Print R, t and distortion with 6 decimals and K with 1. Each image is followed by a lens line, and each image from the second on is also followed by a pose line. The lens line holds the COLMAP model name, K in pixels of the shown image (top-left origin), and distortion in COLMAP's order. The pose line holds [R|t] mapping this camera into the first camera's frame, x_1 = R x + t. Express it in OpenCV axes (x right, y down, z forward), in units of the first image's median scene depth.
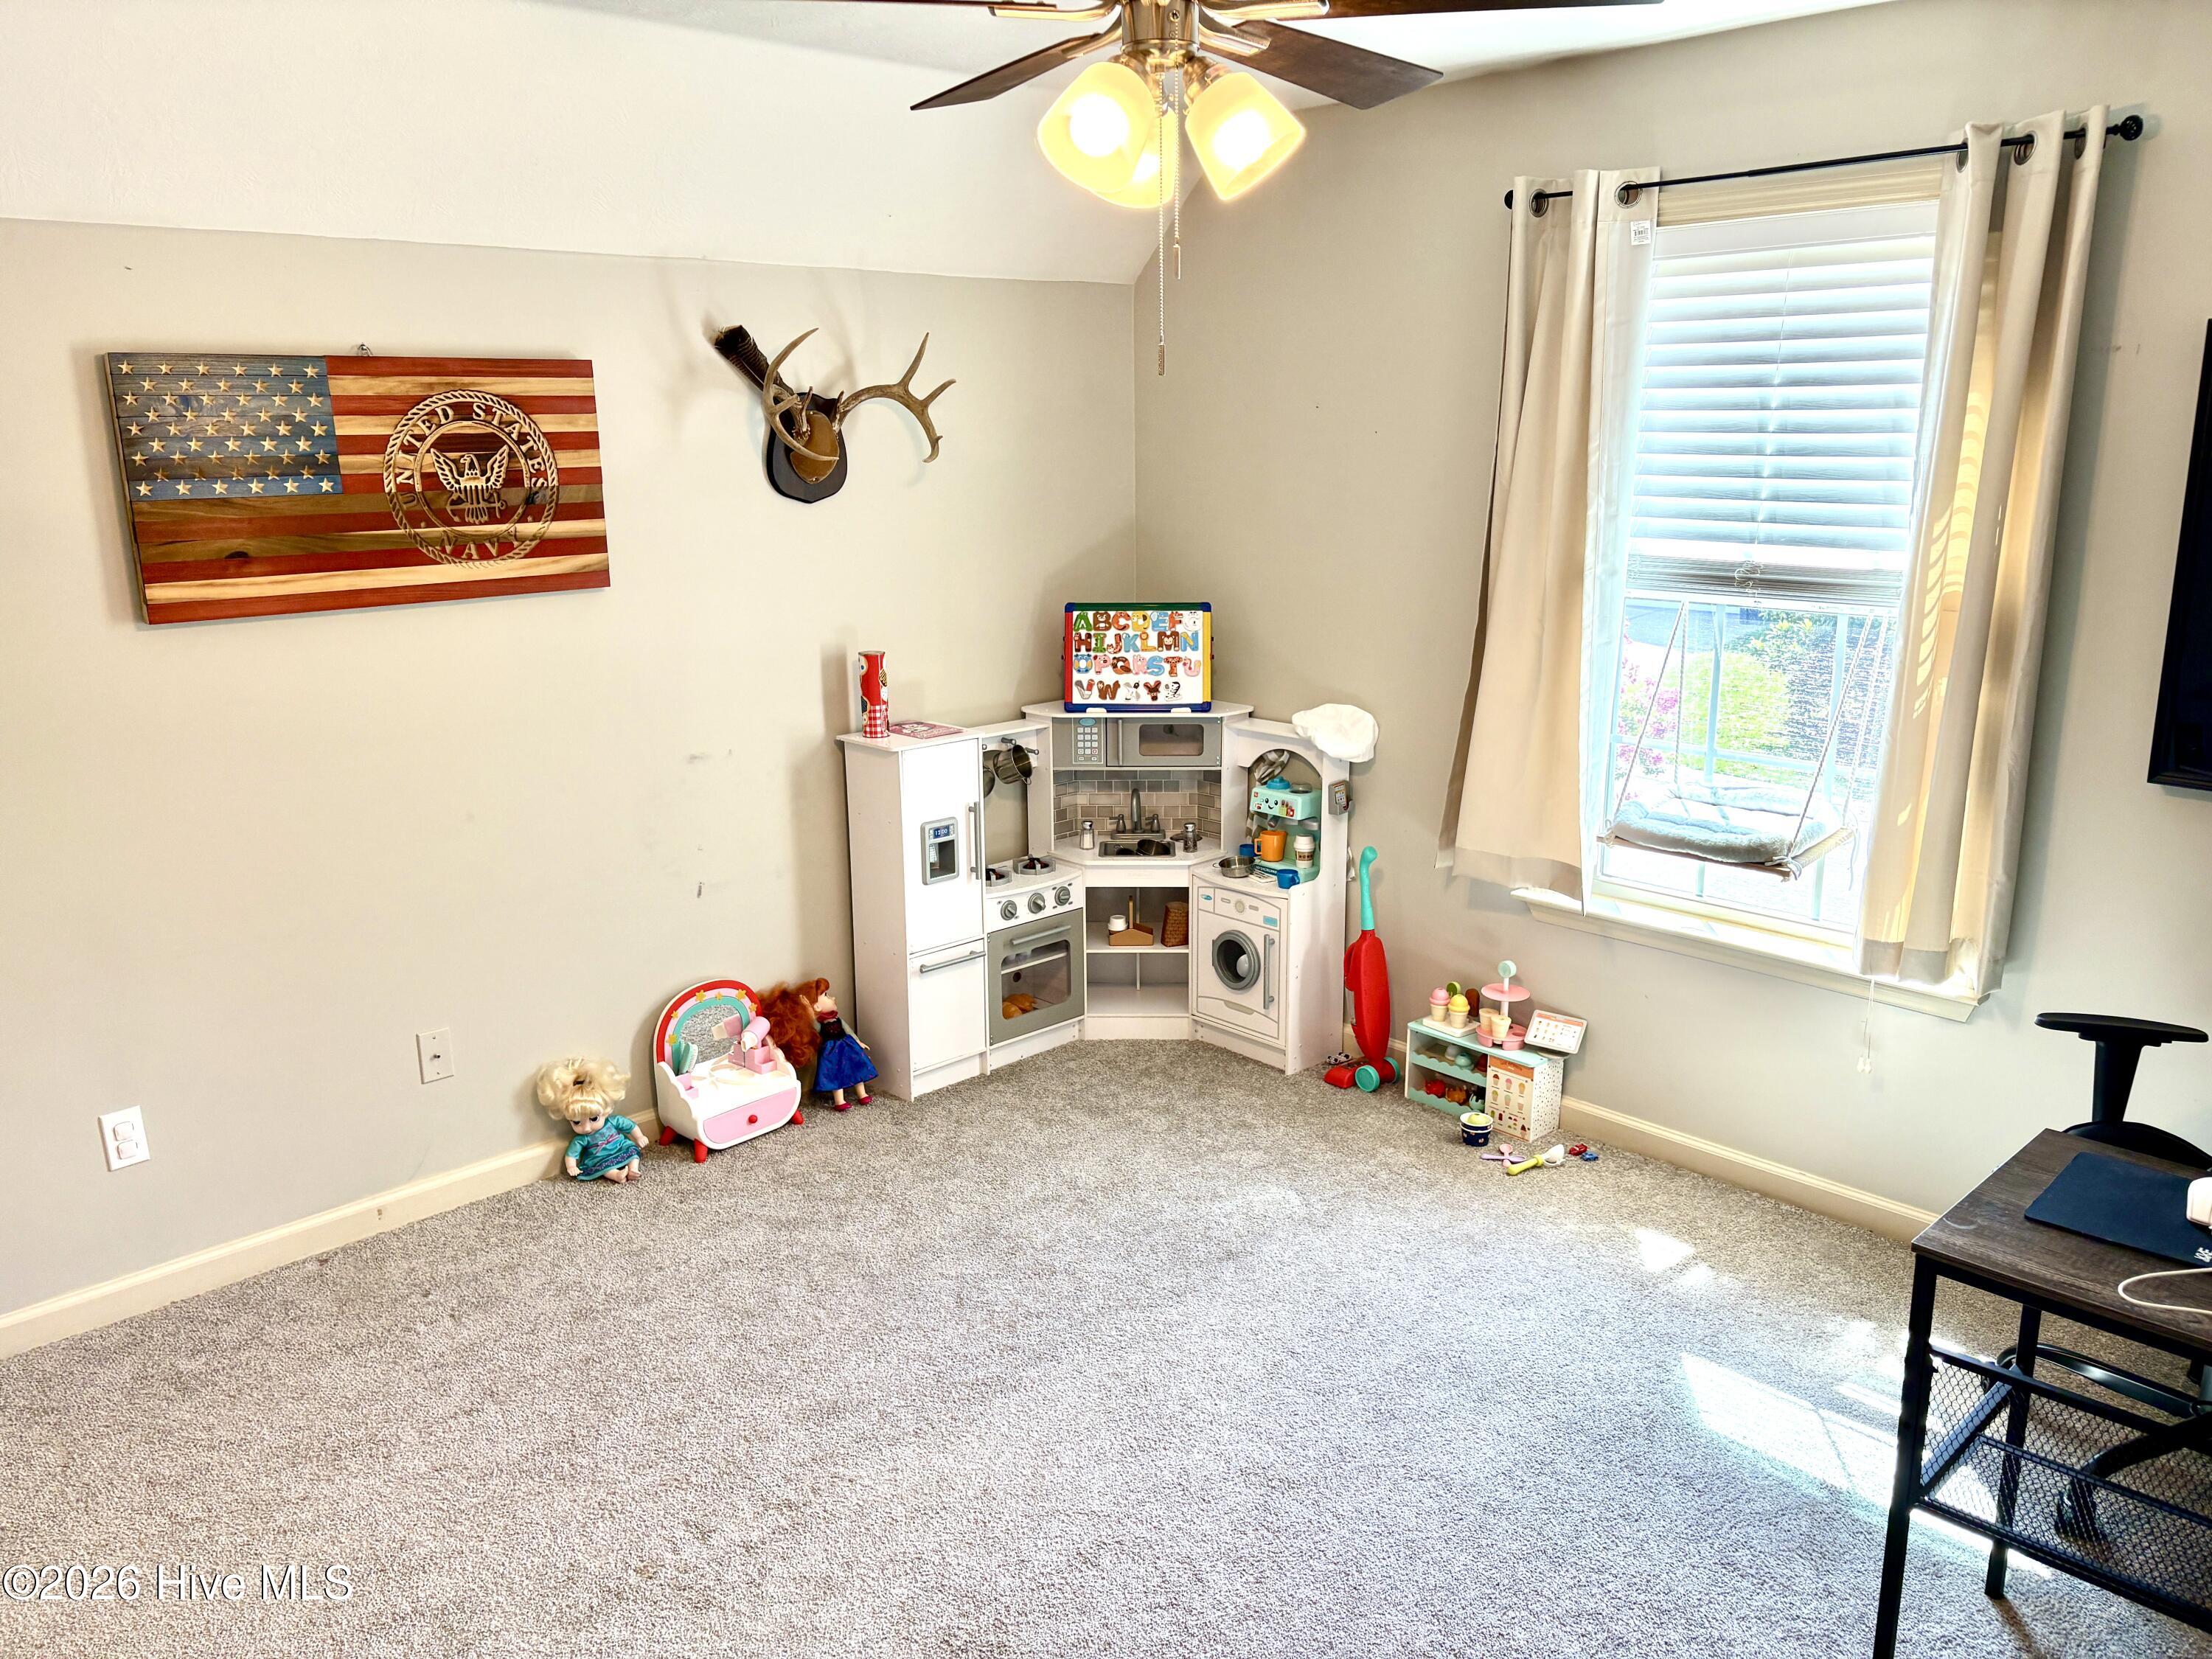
lens RADIAL K [[1638.7, 0, 1106.0], [0, 1638.7, 829.5], [0, 0, 1]] dist [0.040024, -0.036518]
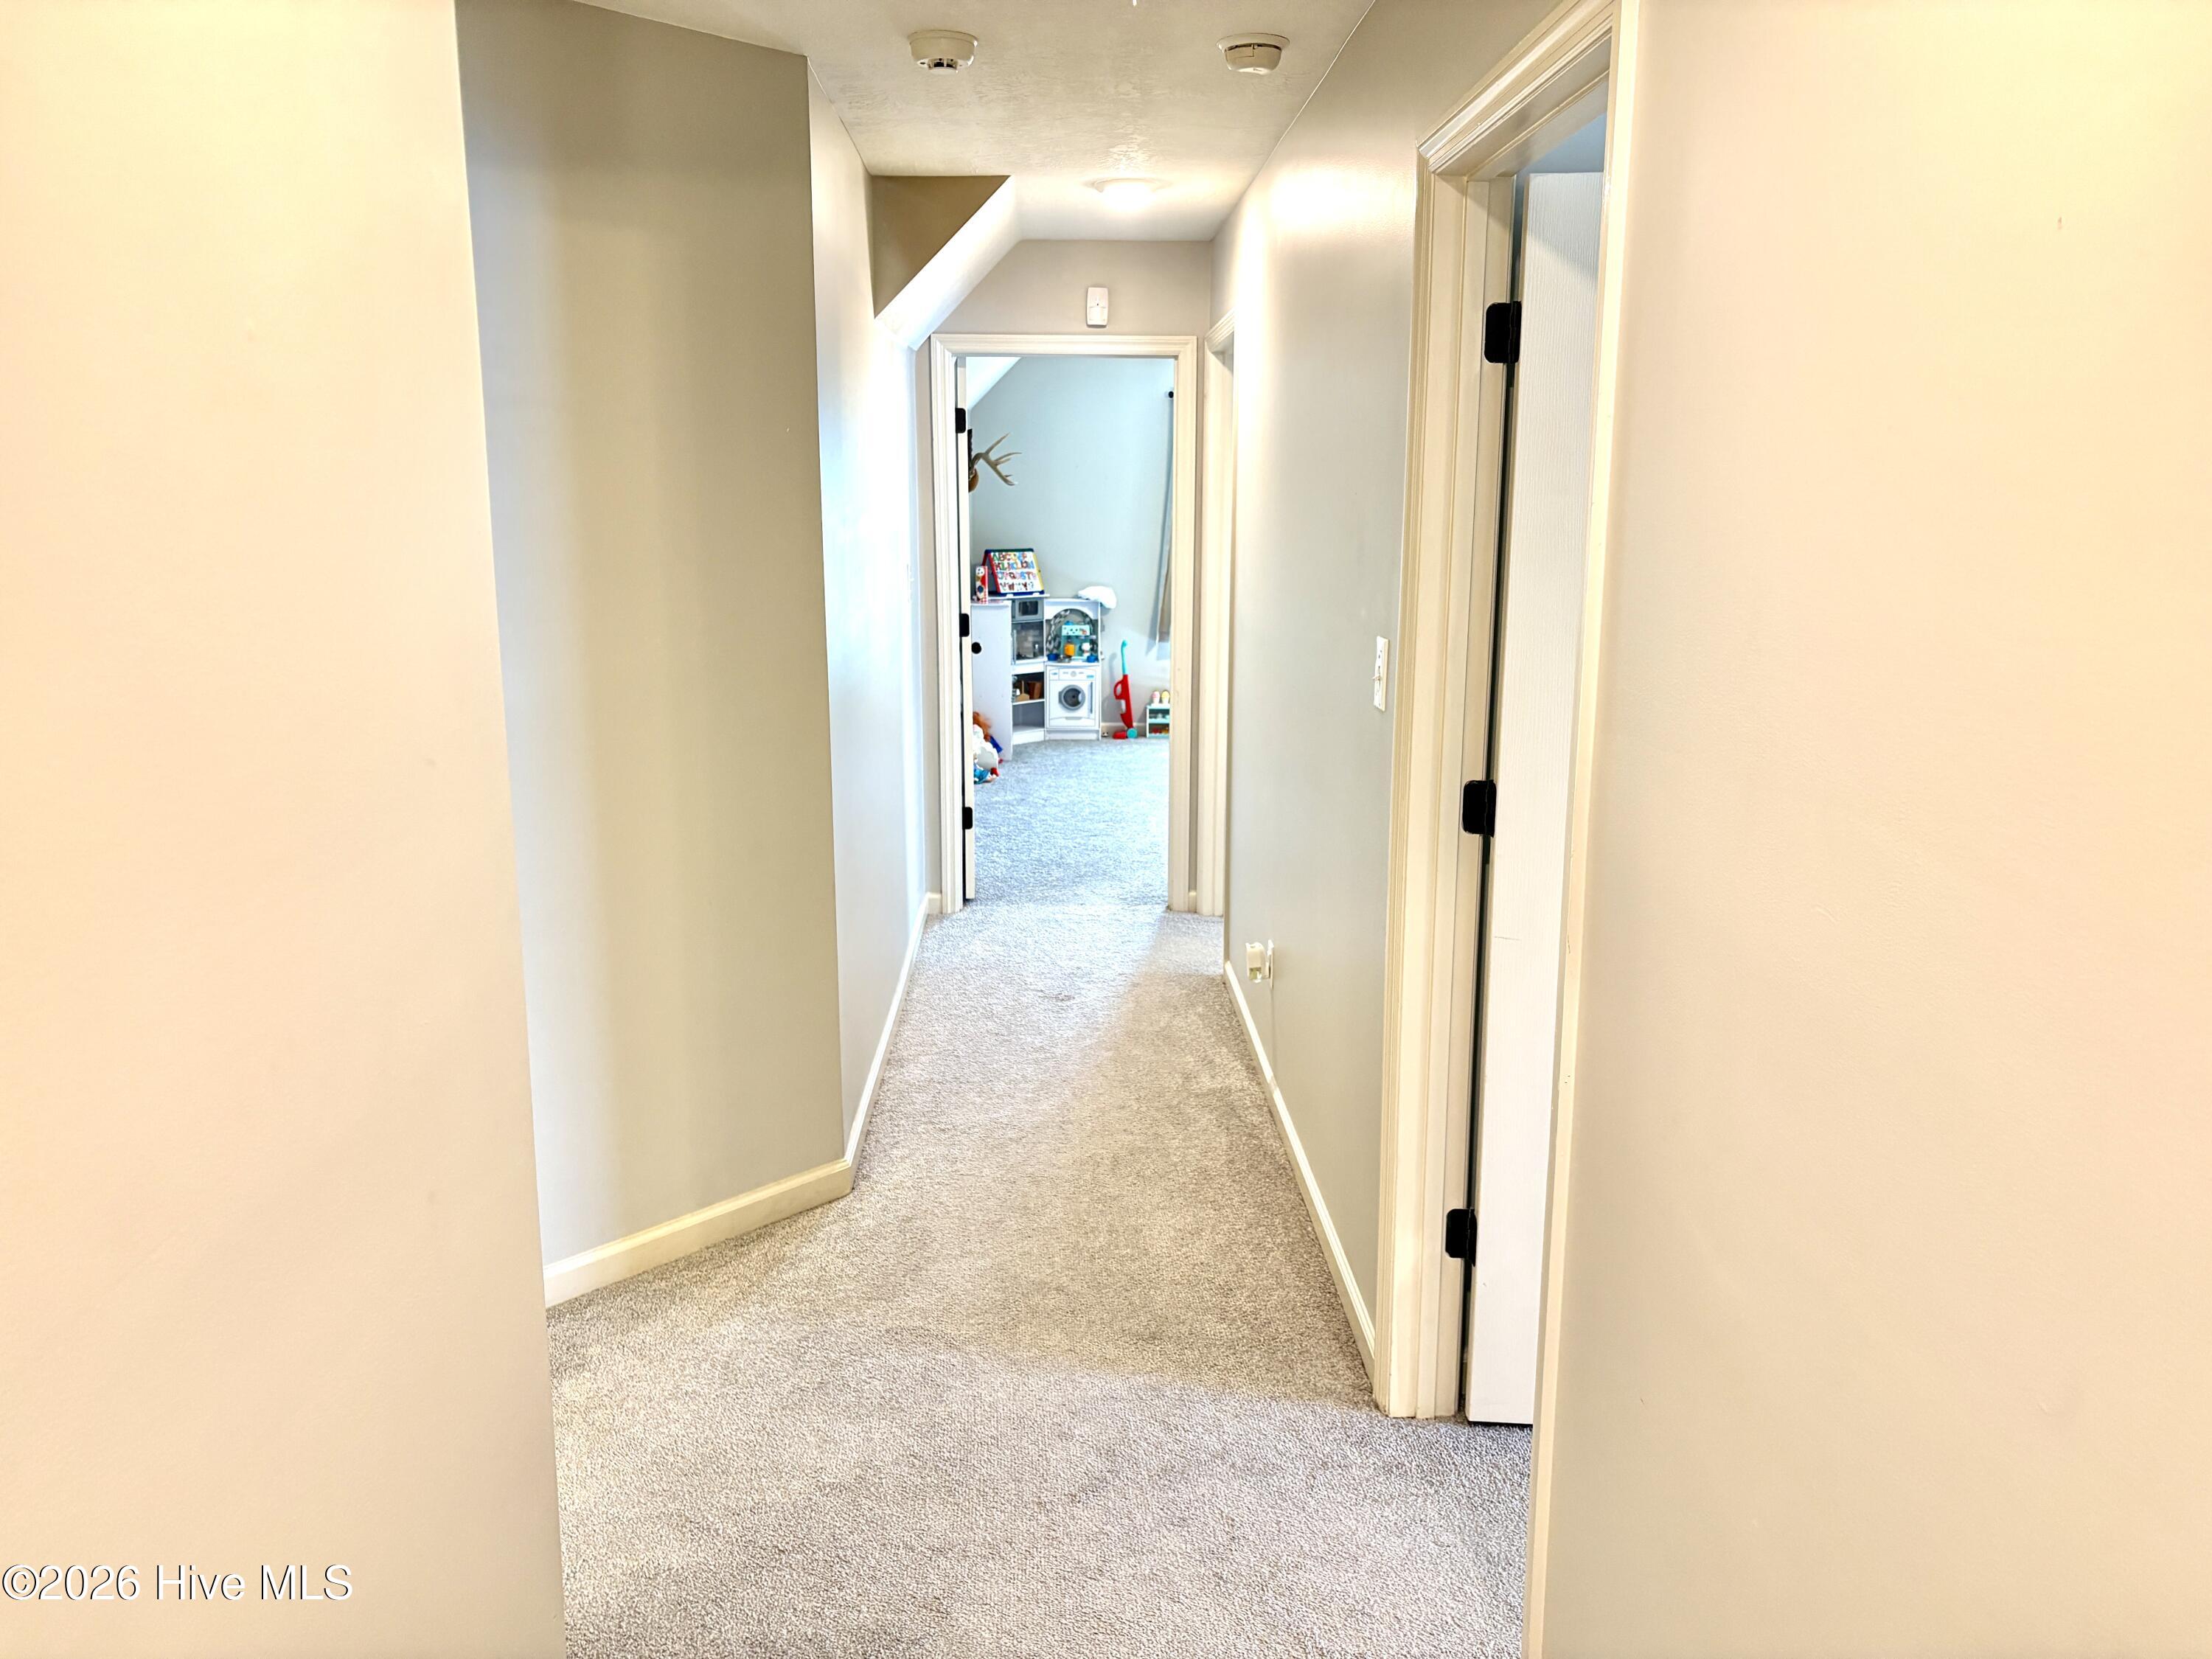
lens RADIAL K [[1638.7, 0, 1106.0], [0, 1638.7, 829.5], [0, 0, 1]] dist [0.040024, -0.036518]
pose [[0.655125, -0.137185, 0.742962, -1.750398], [0.171310, 0.984736, 0.030770, 0.212335], [-0.735843, 0.107119, 0.668626, -0.624714]]
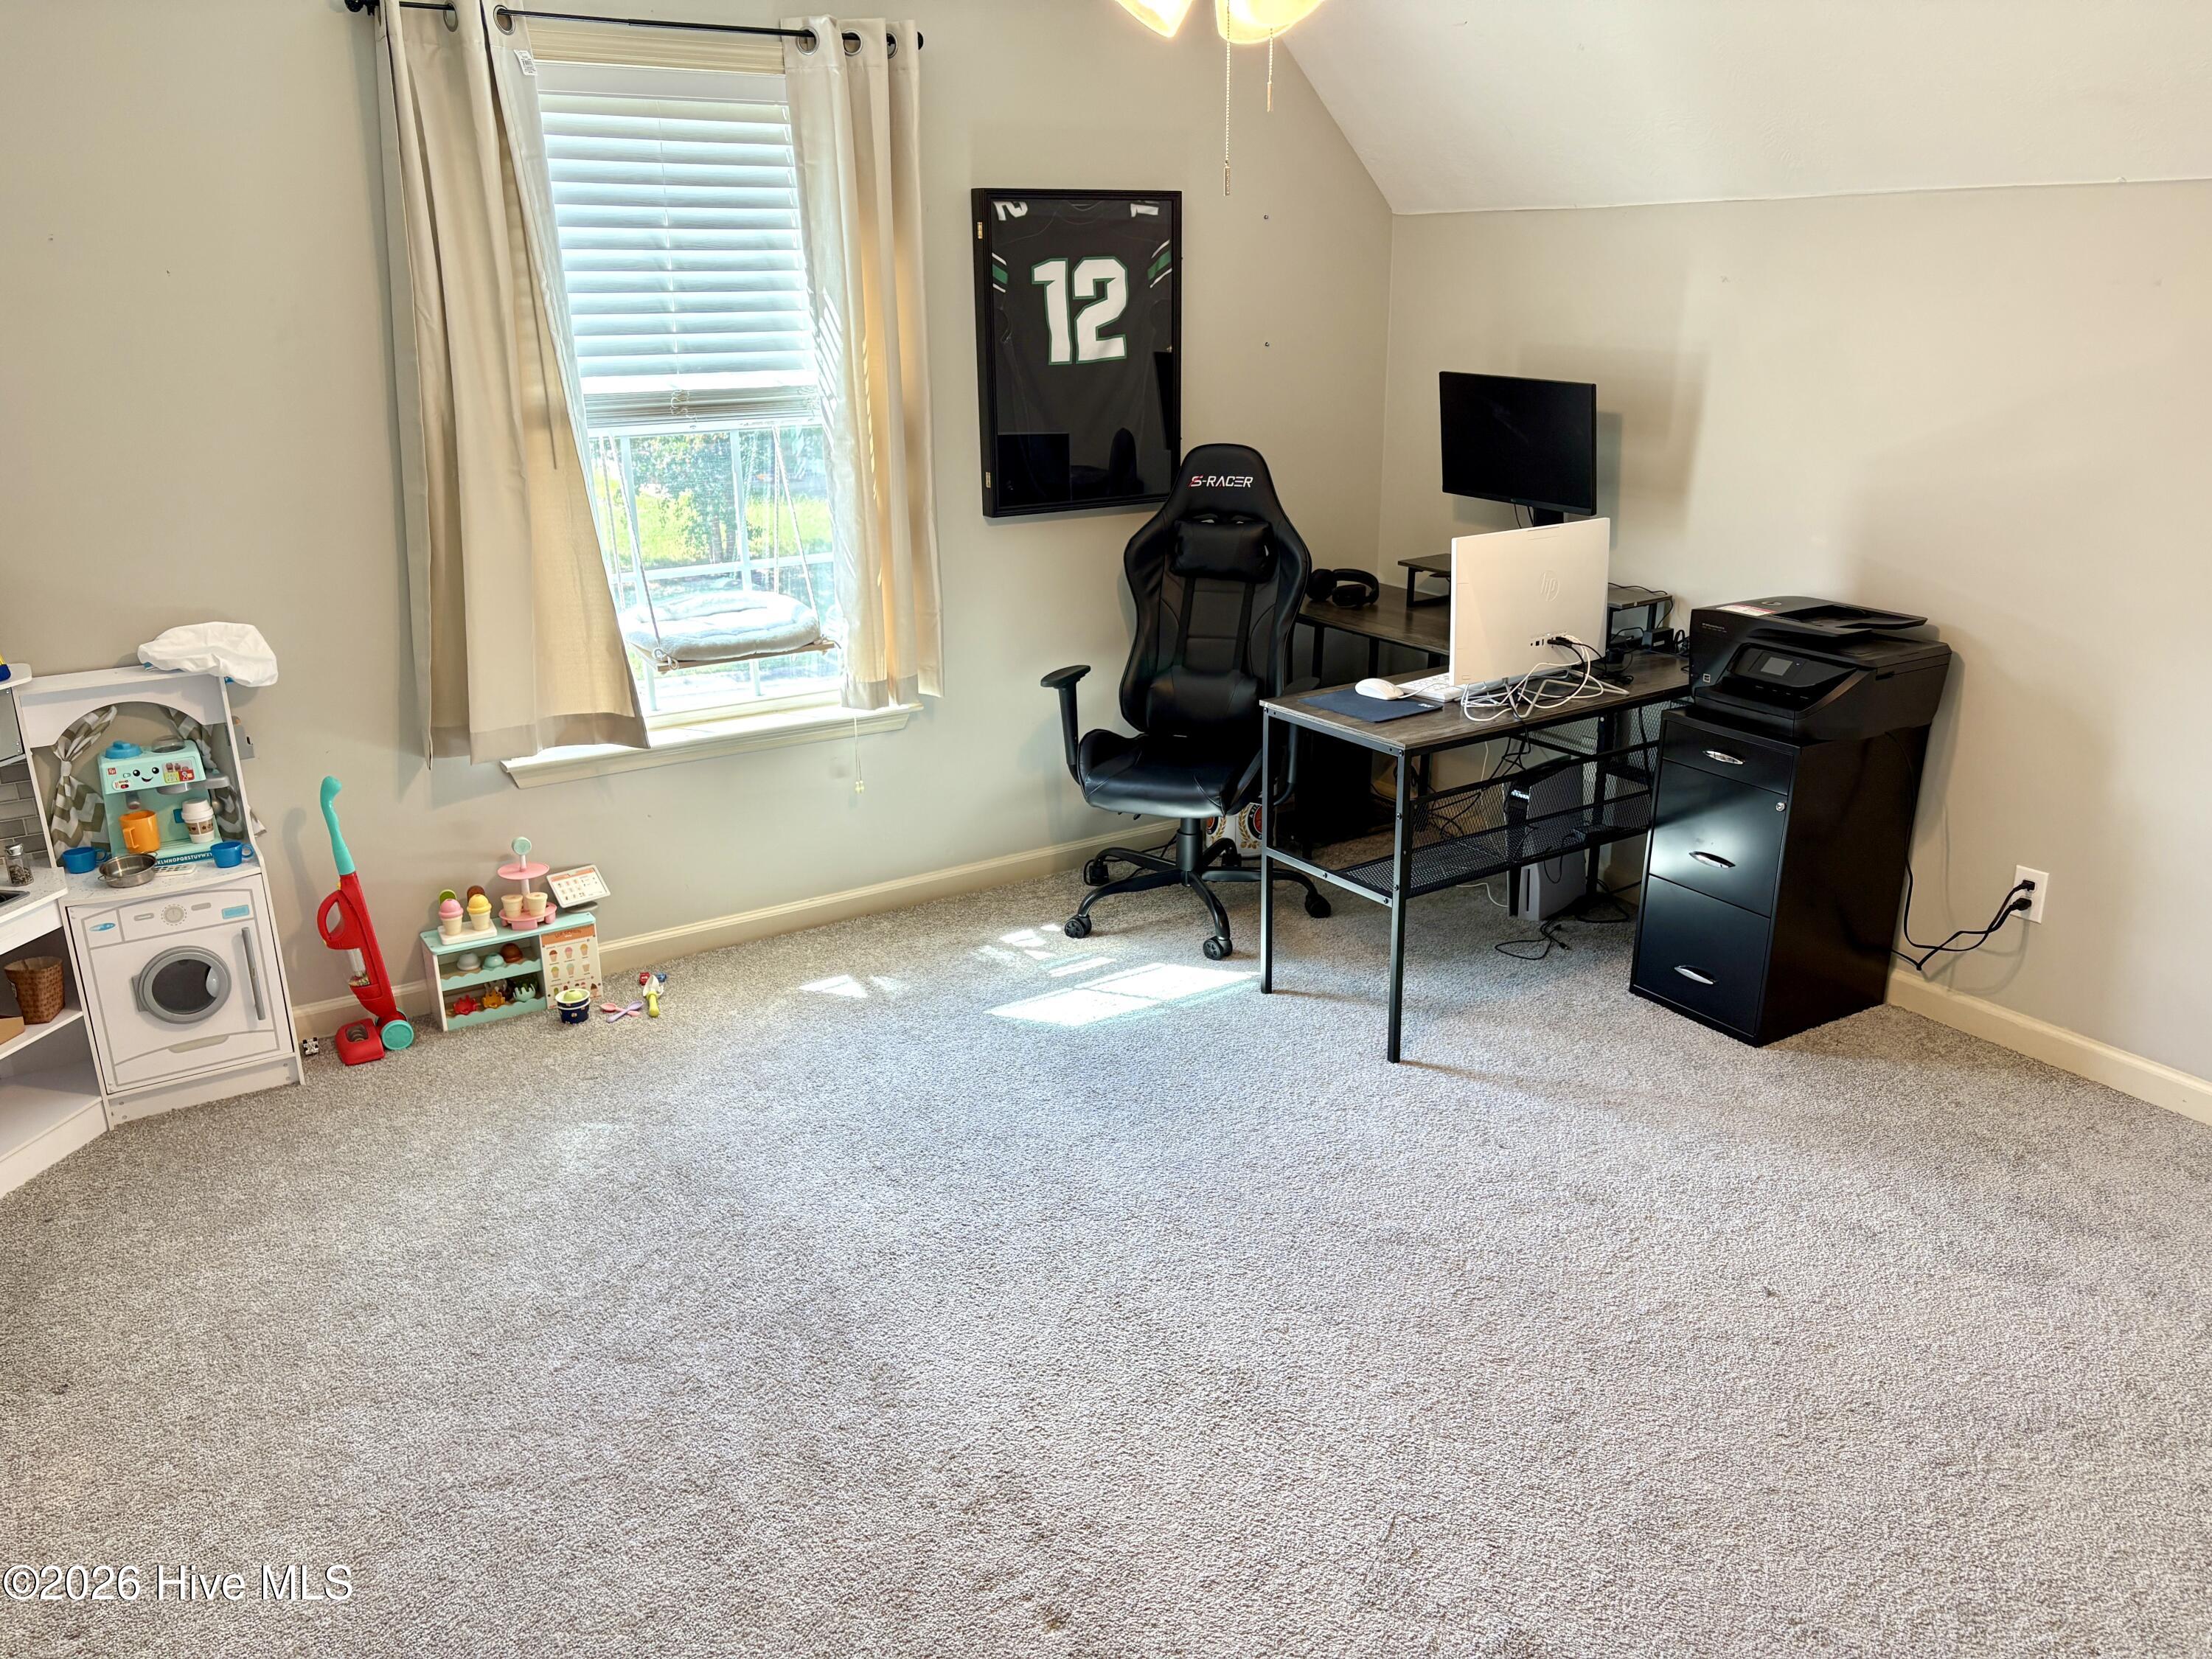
lens RADIAL K [[1638.7, 0, 1106.0], [0, 1638.7, 829.5], [0, 0, 1]] dist [0.040024, -0.036518]
pose [[0.187090, -0.310167, 0.932091, -0.552573], [0.241518, 0.934244, 0.262406, -0.088367], [-0.952190, 0.176023, 0.249698, 0.412195]]
